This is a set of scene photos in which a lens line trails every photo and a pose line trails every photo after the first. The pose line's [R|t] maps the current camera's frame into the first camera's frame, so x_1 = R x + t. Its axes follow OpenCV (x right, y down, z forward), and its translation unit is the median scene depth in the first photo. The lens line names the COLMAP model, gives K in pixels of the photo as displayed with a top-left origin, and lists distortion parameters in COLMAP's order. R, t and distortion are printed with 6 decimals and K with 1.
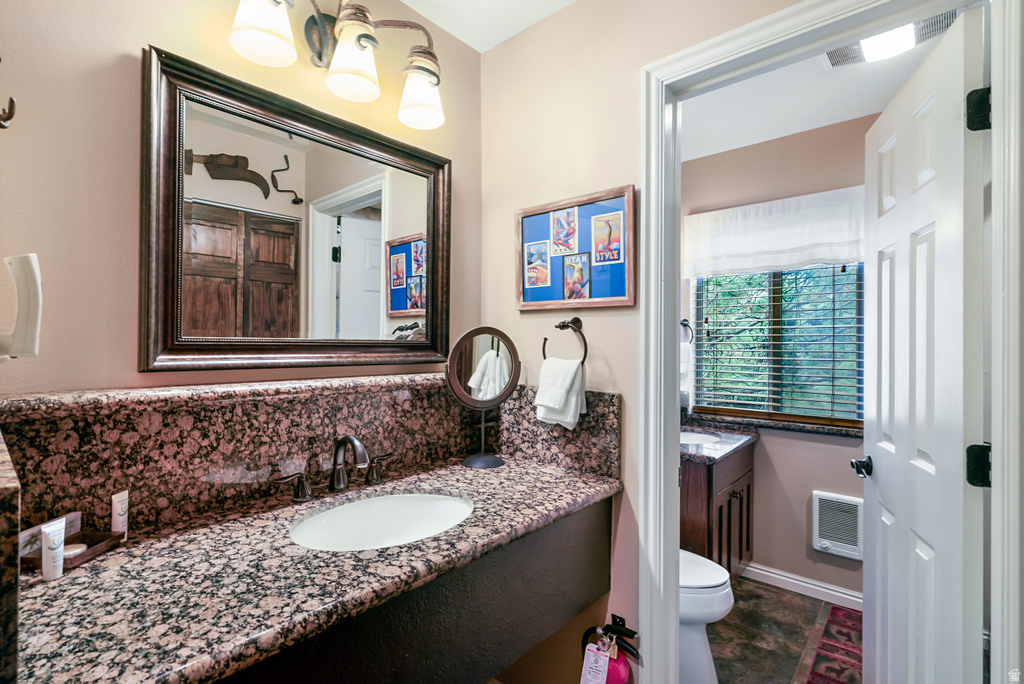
lens RADIAL K [[470.8, 0, 514.2], [0, 470.8, 342.0], [0, 0, 1]] dist [-0.006194, 0.002224]
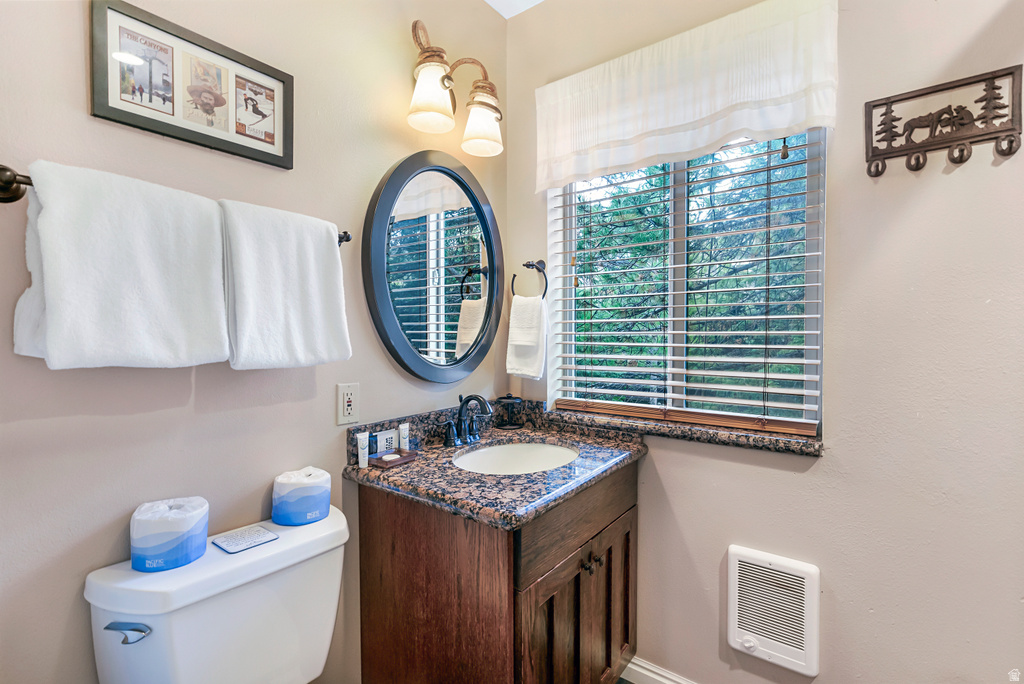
lens RADIAL K [[470.8, 0, 509.4], [0, 470.8, 340.2], [0, 0, 1]] dist [-0.006194, 0.002224]
pose [[0.996597, -0.005874, 0.082219, 0.318094], [0.004248, 0.999792, 0.019932, 0.052840], [-0.082319, -0.019515, 0.996415, 0.449160]]
